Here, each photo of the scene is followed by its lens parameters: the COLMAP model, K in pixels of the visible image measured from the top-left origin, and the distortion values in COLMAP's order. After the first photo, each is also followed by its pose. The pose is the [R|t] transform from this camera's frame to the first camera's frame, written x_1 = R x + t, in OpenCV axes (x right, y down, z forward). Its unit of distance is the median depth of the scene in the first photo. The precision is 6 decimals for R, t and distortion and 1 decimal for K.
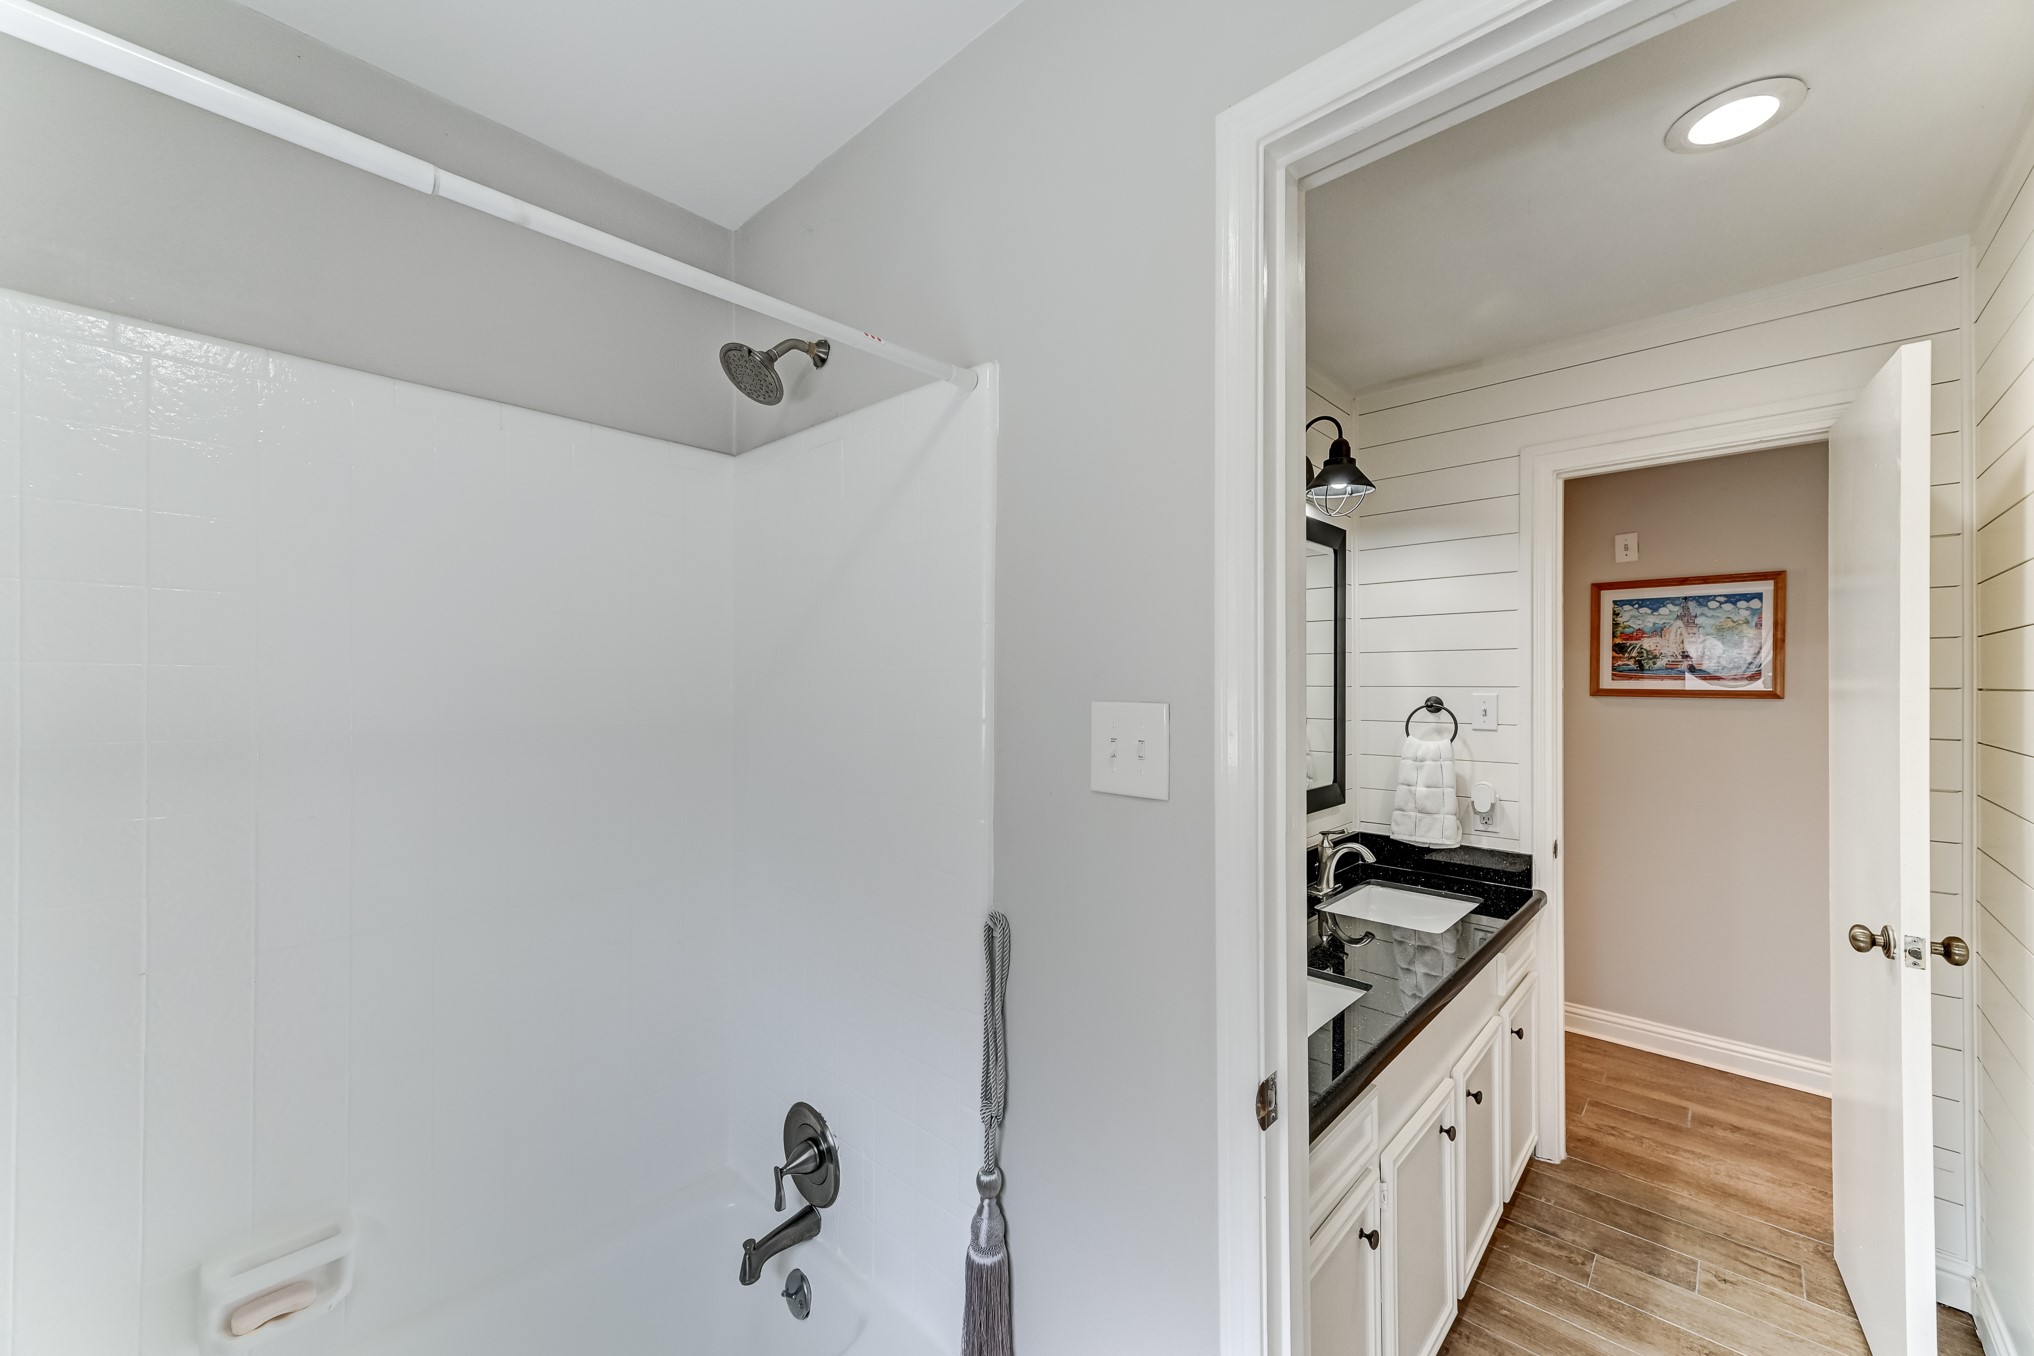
lens RADIAL K [[794.1, 0, 1013.8], [0, 794.1, 685.4], [0, 0, 1]] dist [0.010219, -0.000086]
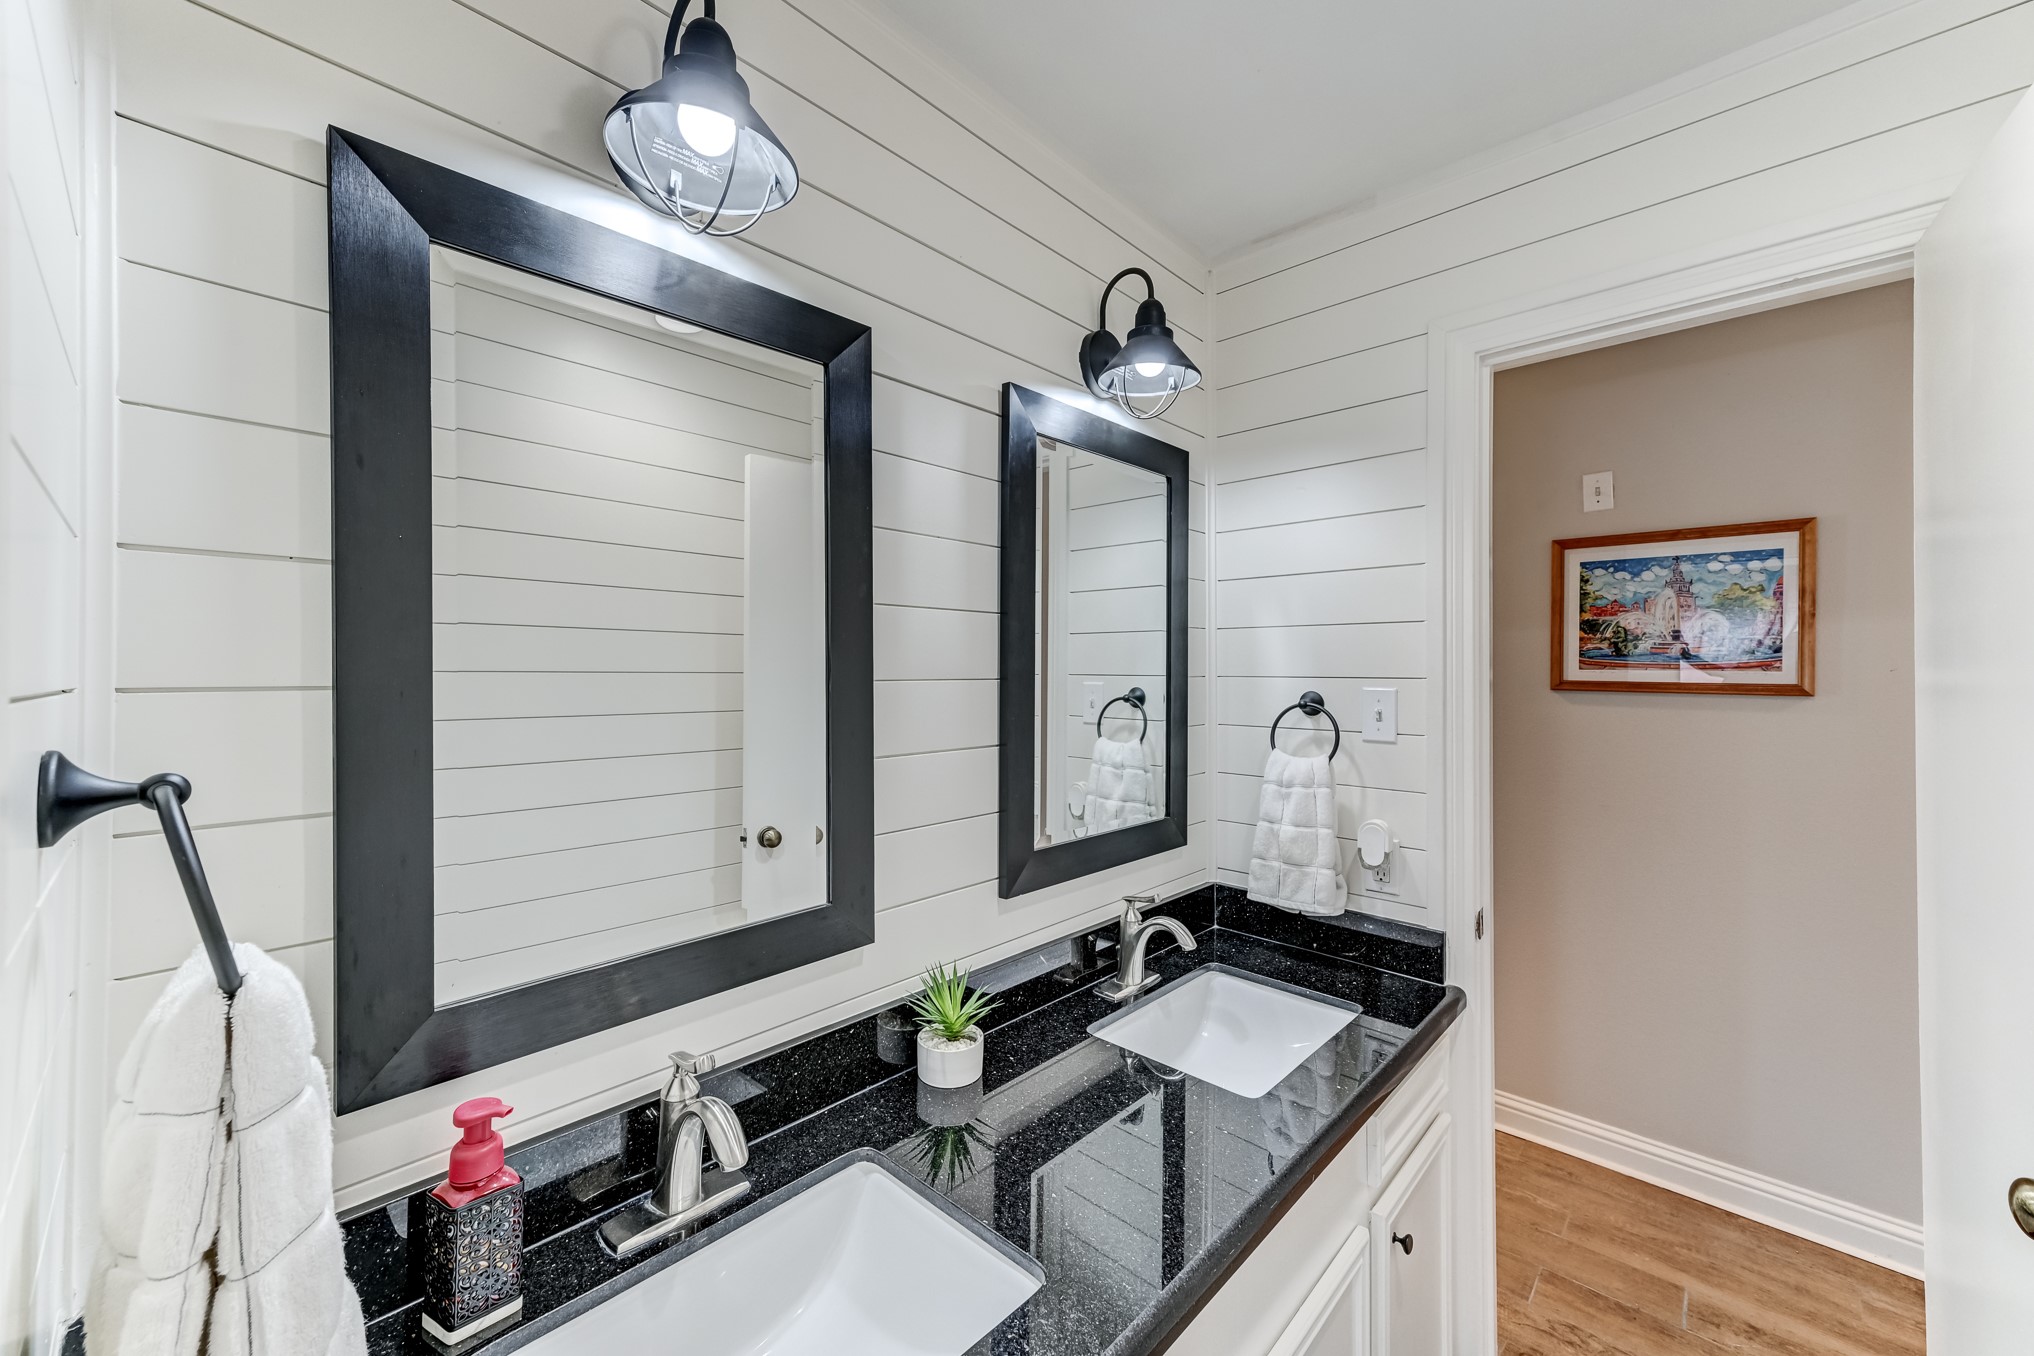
lens RADIAL K [[794.1, 0, 1011.0], [0, 794.1, 667.8], [0, 0, 1]] dist [0.010219, -0.000086]
pose [[0.999994, 0.003509, 0.000410, 0.267020], [-0.003506, 0.999962, -0.007943, -0.000004], [-0.000437, 0.007942, 0.999968, 0.312087]]
